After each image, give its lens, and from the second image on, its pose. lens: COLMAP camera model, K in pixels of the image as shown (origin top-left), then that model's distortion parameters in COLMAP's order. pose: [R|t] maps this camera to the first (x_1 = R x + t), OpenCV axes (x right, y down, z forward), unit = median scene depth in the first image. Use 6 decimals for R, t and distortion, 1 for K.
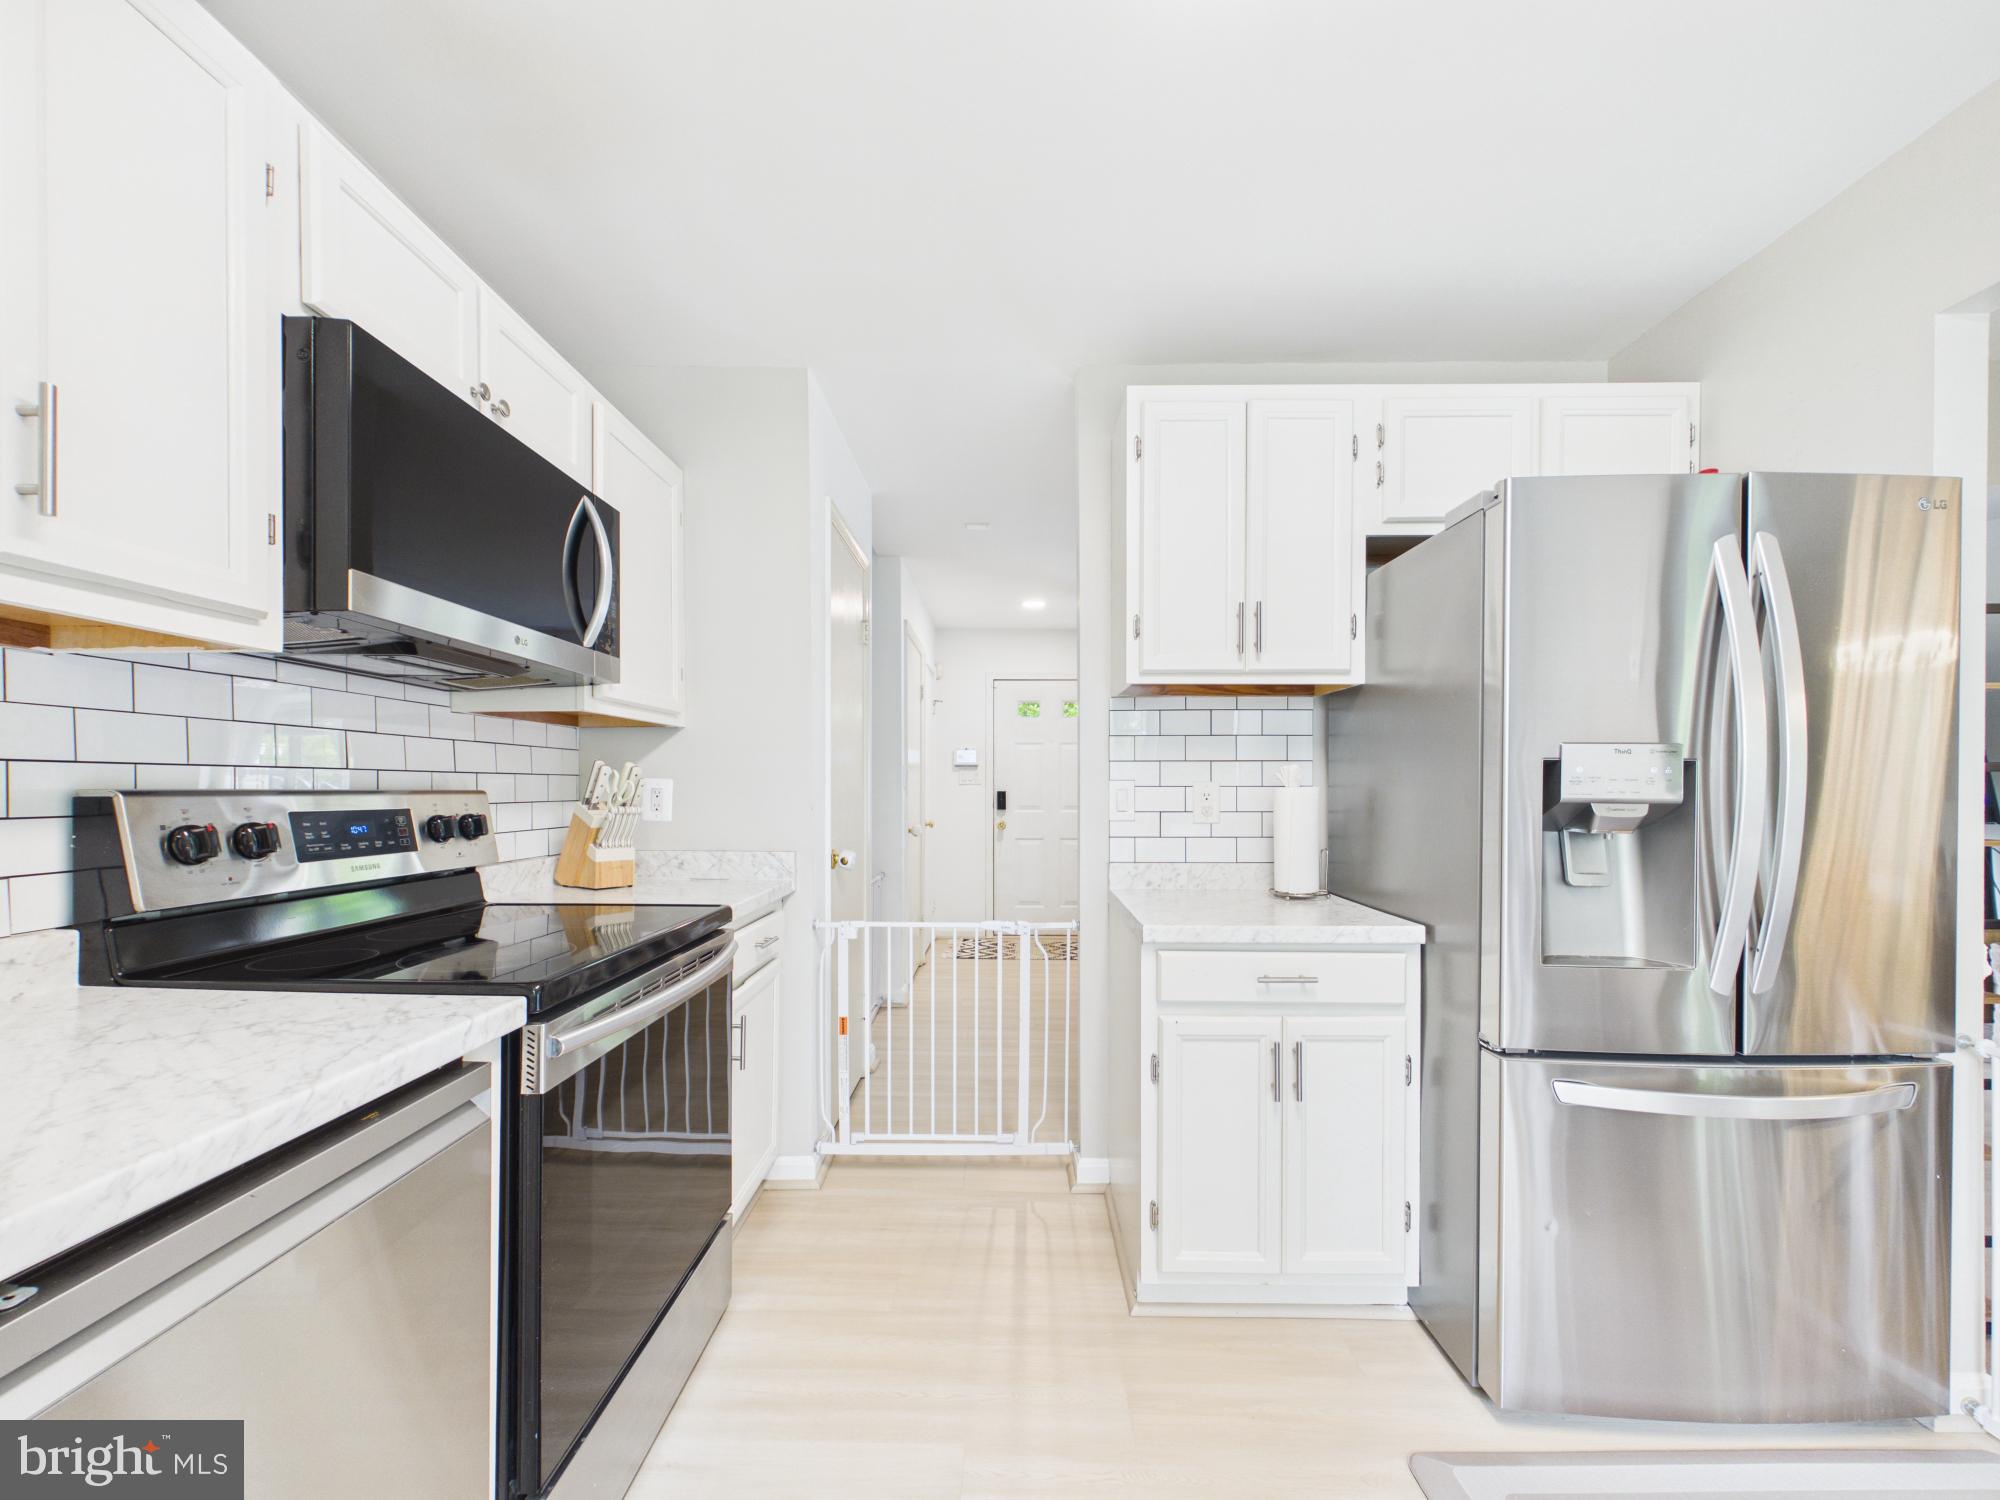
lens RADIAL K [[801.0, 0, 999.1], [0, 801.0, 790.8], [0, 0, 1]] dist [0.001841, 0.000304]
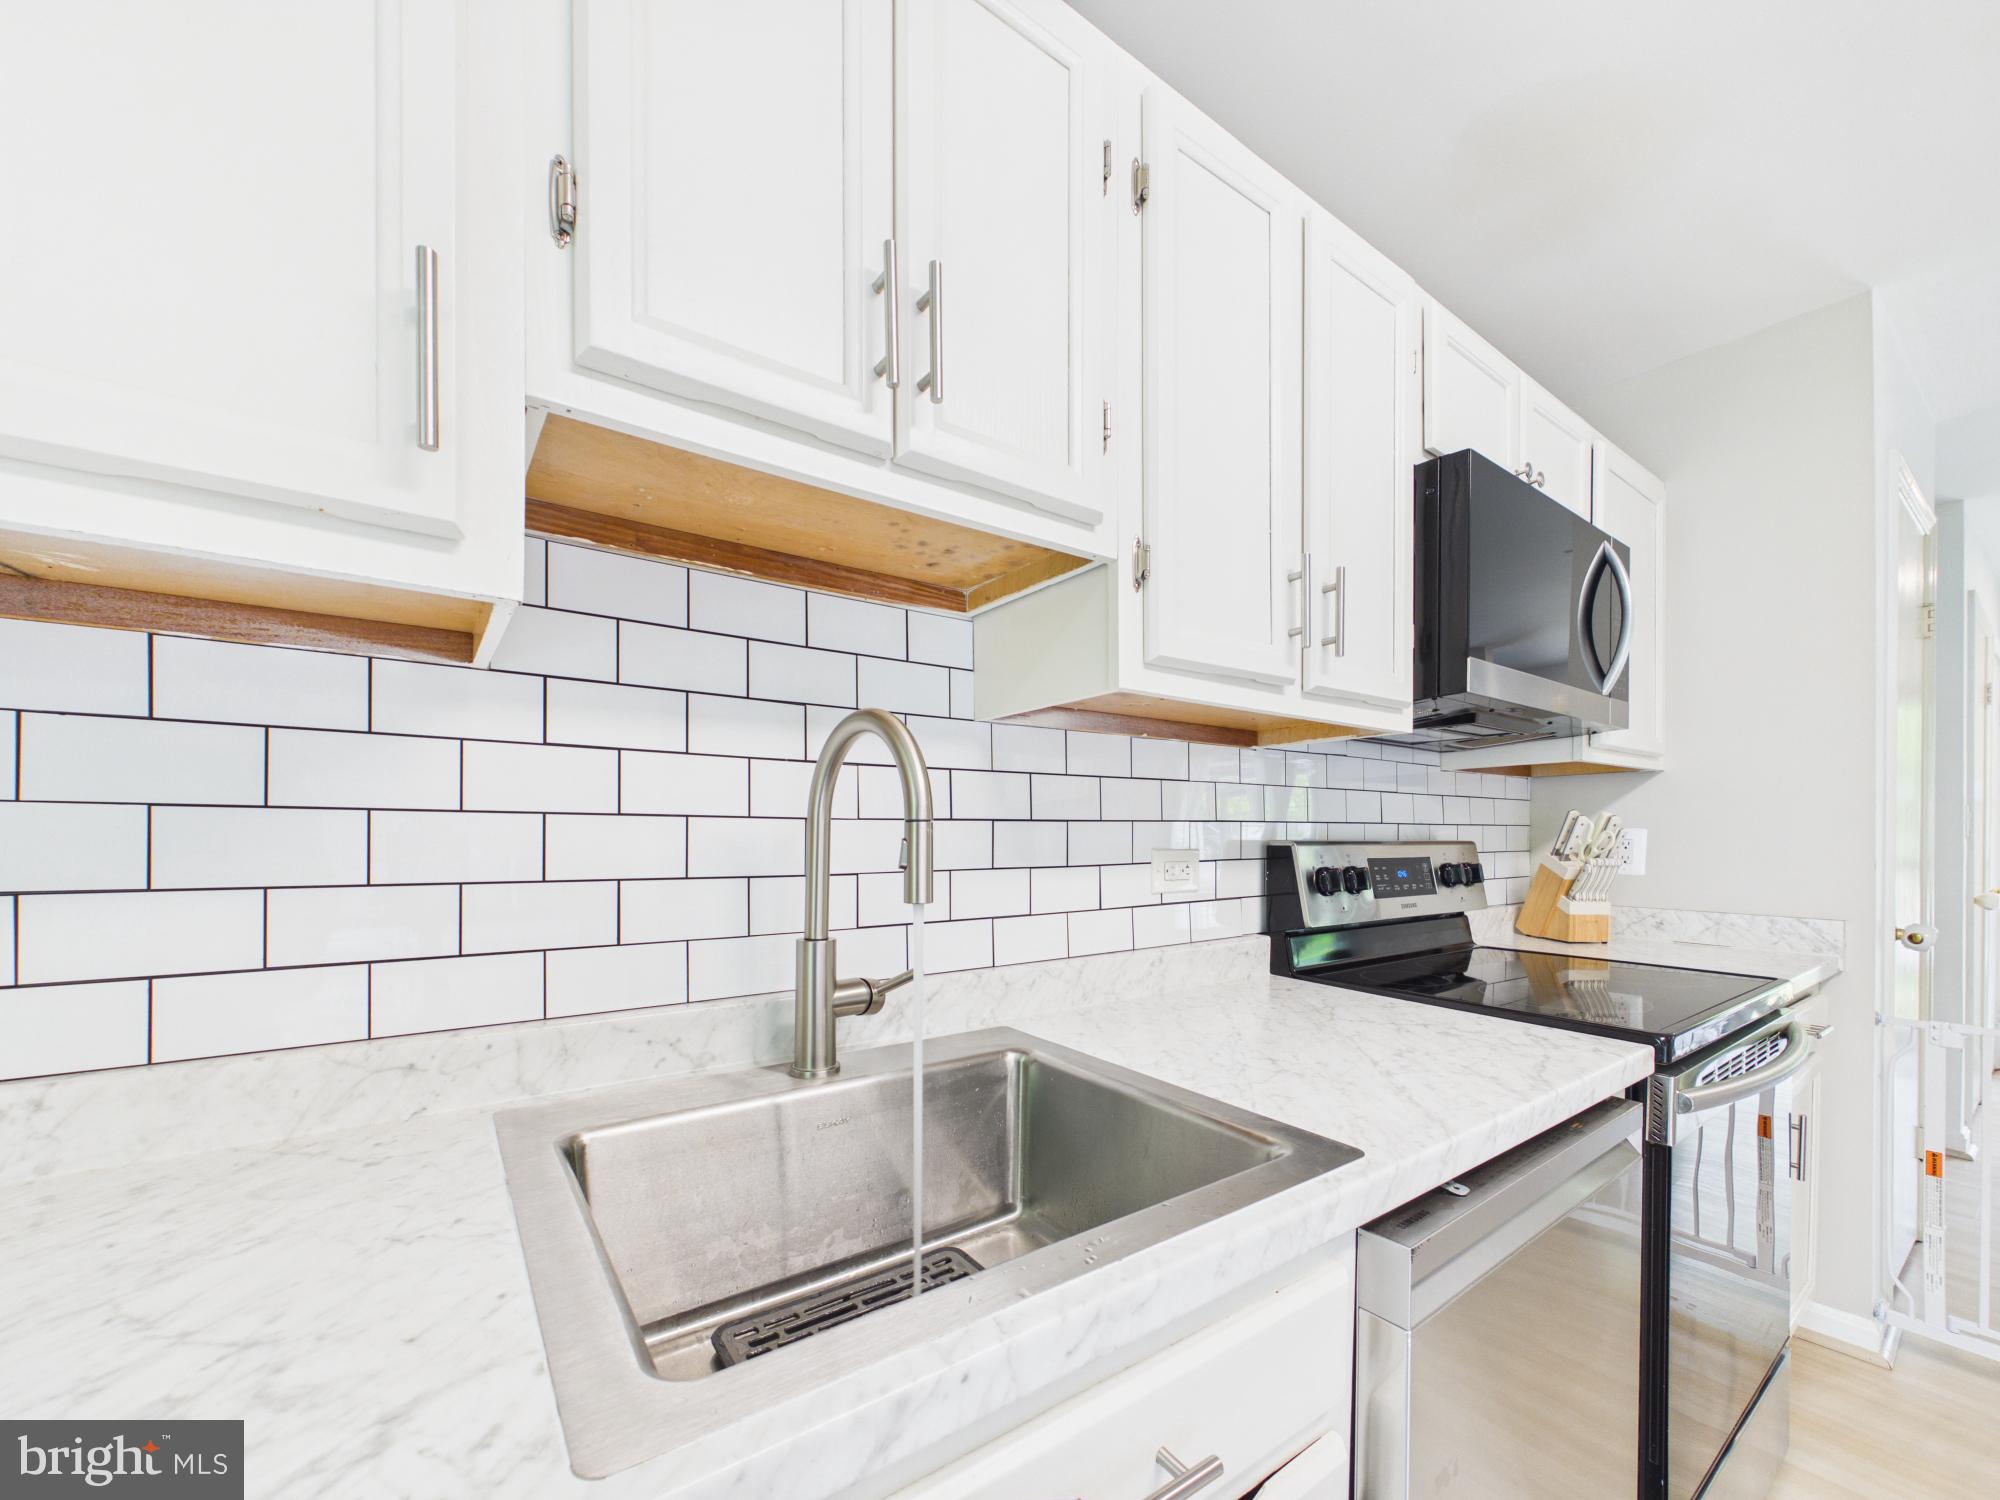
lens RADIAL K [[795.3, 0, 1001.2], [0, 795.3, 841.4], [0, 0, 1]] dist [0.000610, -0.000042]
pose [[0.598368, 0.005602, -0.801202, -0.165813], [-0.002952, 0.999984, 0.004788, -0.003490], [0.801216, -0.000500, 0.598375, -0.160089]]
